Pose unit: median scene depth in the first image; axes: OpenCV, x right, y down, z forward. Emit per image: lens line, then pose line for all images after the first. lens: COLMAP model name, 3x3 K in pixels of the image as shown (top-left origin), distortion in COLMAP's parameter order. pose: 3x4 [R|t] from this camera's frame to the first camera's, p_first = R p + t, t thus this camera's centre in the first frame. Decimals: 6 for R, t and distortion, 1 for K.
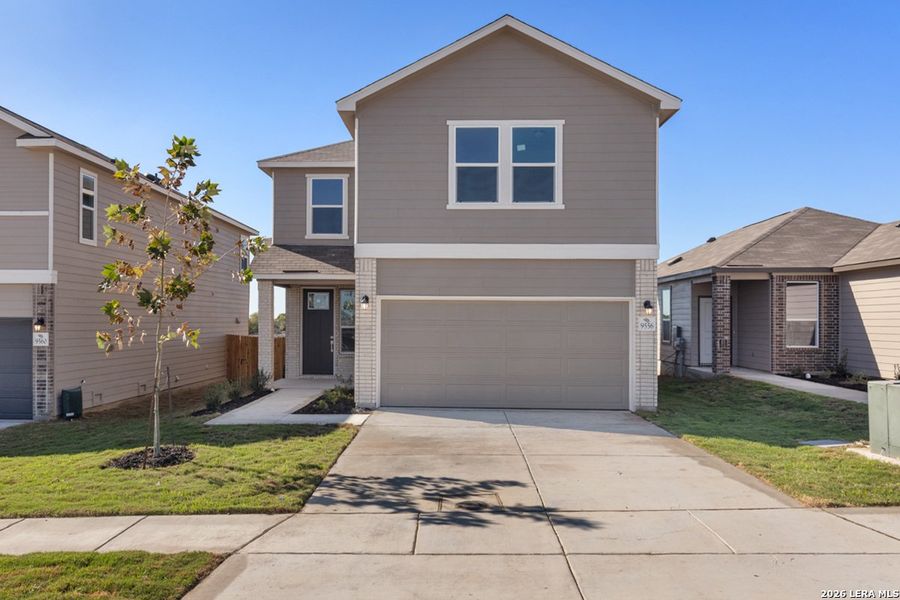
lens RADIAL K [[684.3, 0, 450.0], [0, 684.3, 300.0], [0, 0, 1]] dist [-0.003217, 0.000789]
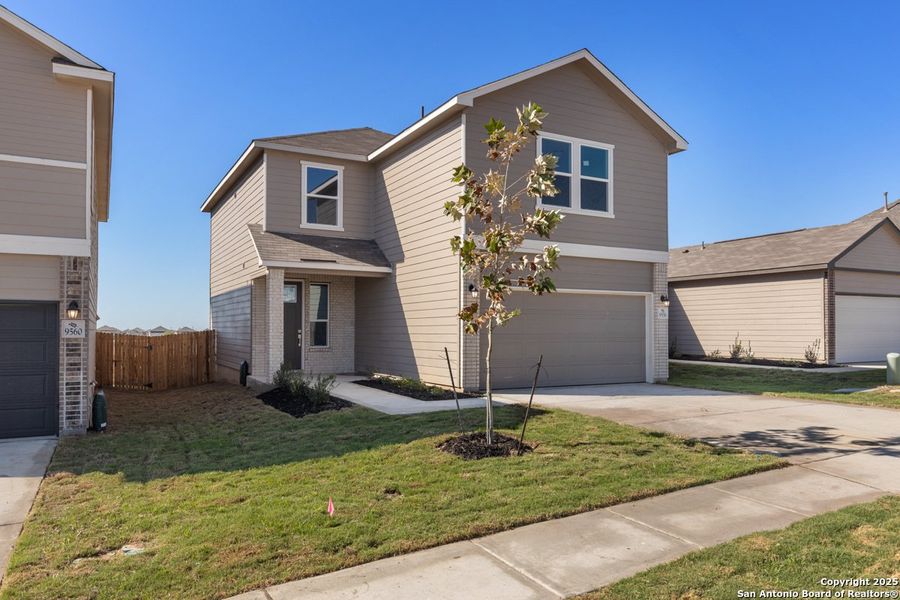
lens RADIAL K [[605.6, 0, 450.3], [0, 605.6, 305.0], [0, 0, 1]] dist [0.000321, -0.001424]
pose [[0.865640, 0.015470, 0.500429, -0.573250], [-0.011257, 0.999871, -0.011437, 0.033550], [-0.500541, 0.004267, 0.865702, 0.199992]]
